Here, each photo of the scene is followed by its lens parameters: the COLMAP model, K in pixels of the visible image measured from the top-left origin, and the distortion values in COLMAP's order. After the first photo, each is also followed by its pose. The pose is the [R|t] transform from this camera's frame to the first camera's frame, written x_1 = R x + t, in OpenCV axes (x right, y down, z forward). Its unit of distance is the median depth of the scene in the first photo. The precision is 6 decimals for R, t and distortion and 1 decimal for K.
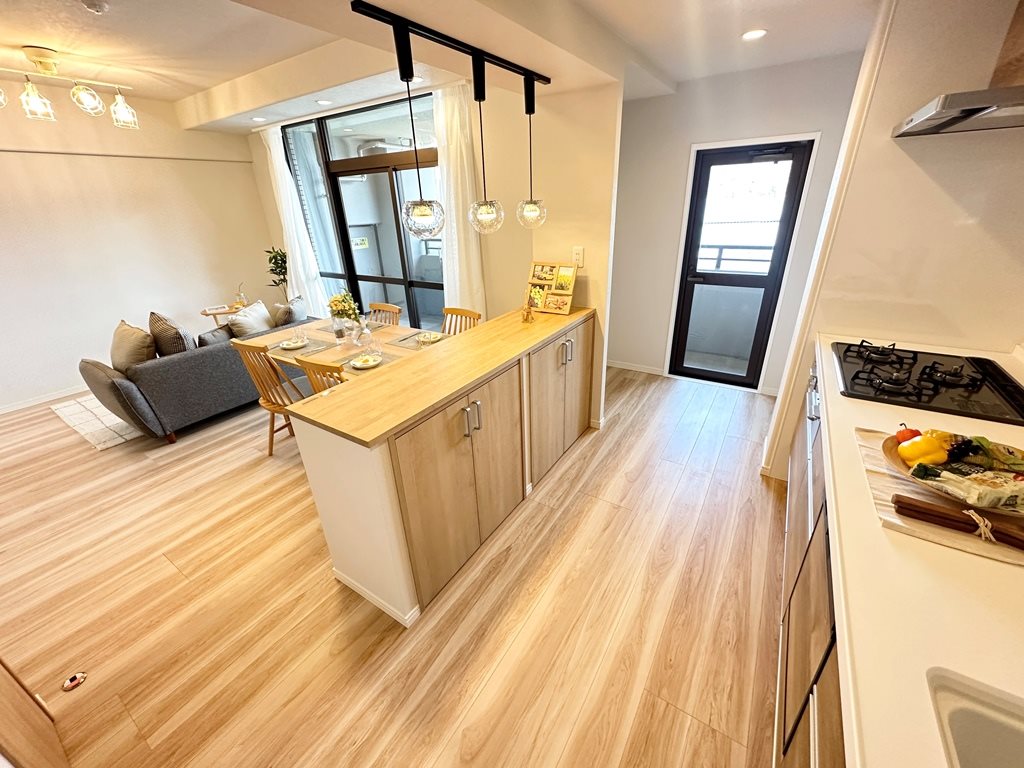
lens RADIAL K [[410.8, 0, 515.3], [0, 410.8, 385.3], [0, 0, 1]] dist [-0.002454, -0.000401]
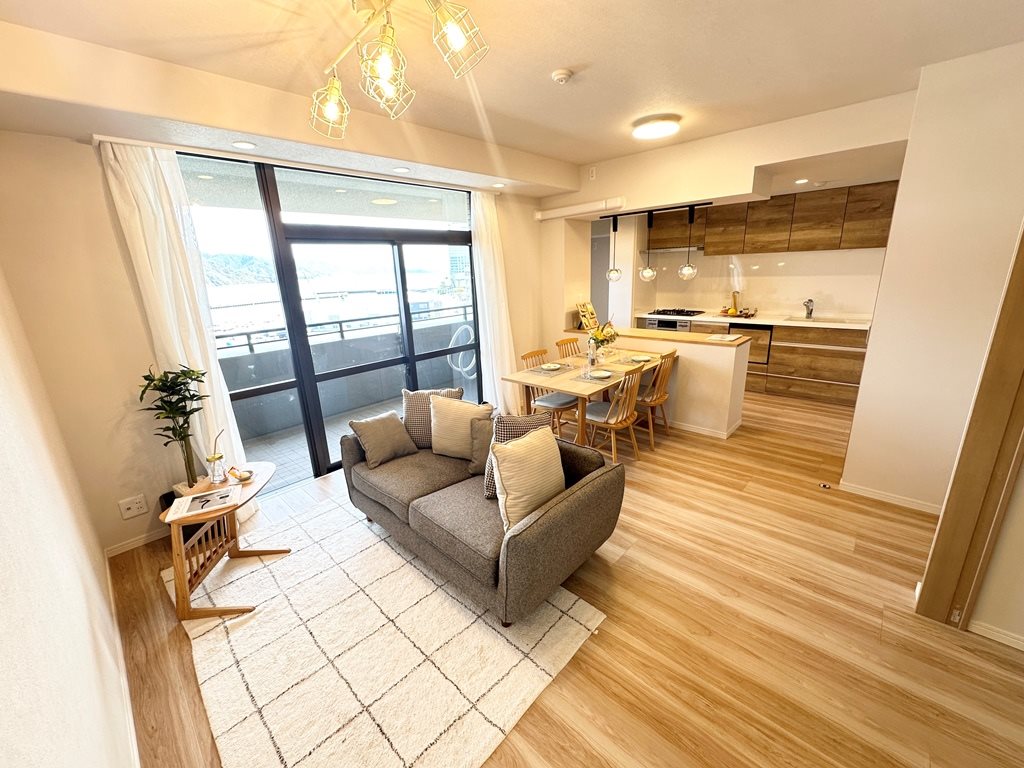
lens RADIAL K [[405.6, 0, 512.0], [0, 405.6, 384.0], [0, 0, 1]] dist [-0.014833, -0.000220]
pose [[0.187005, -0.243125, 0.951798, -2.117555], [0.437445, 0.888135, 0.140917, -0.440399], [-0.879586, 0.390007, 0.272439, 1.102492]]
